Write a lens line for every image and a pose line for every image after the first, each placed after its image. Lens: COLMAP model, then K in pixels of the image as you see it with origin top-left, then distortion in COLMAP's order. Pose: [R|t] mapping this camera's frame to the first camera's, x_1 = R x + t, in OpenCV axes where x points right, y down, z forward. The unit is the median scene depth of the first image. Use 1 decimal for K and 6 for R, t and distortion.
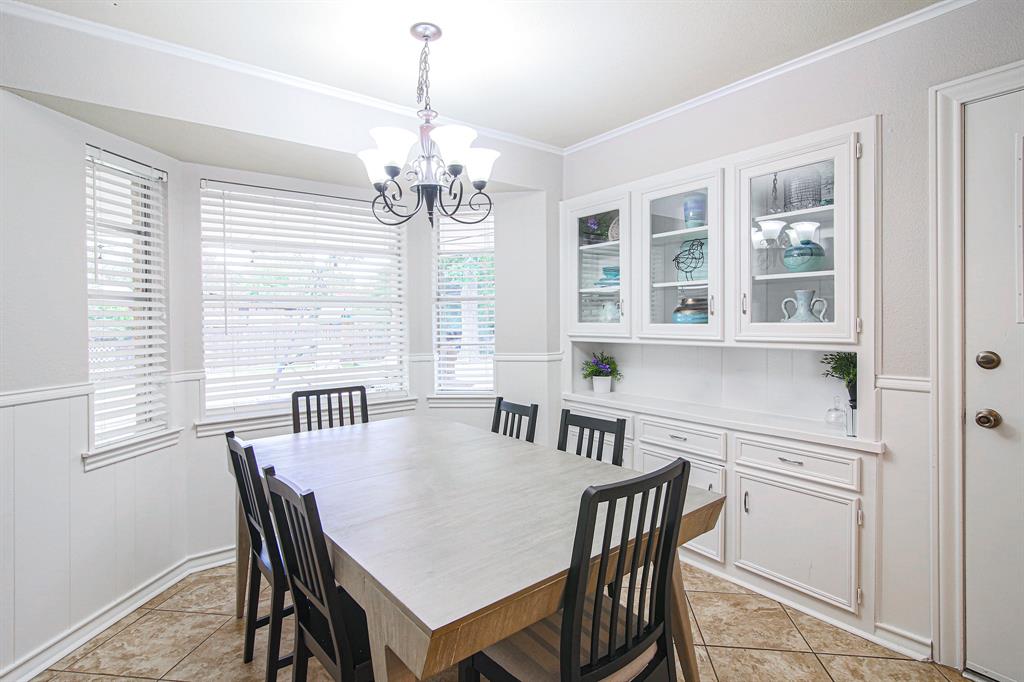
lens RADIAL K [[507.4, 0, 511.6], [0, 507.4, 319.4], [0, 0, 1]] dist [0.007855, -0.000328]
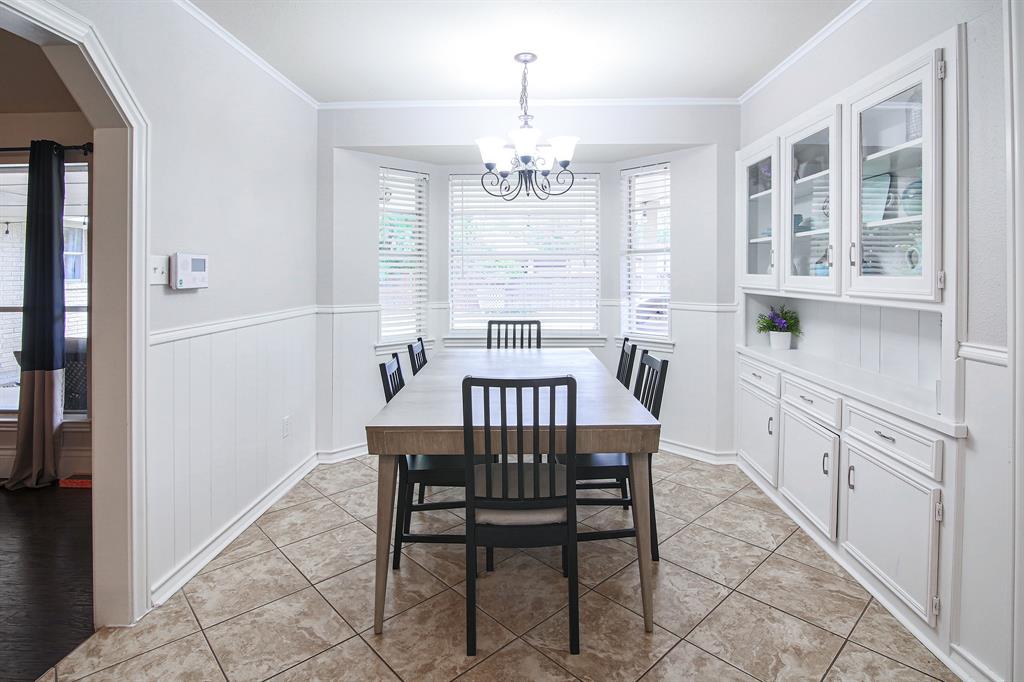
lens RADIAL K [[511.9, 0, 513.1], [0, 511.9, 262.1], [0, 0, 1]] dist [-0.003392, 0.000340]
pose [[0.782985, -0.001132, -0.622039, 0.553314], [-0.007612, 0.999906, -0.011402, -0.002443], [0.621994, 0.013663, 0.782903, -0.071843]]
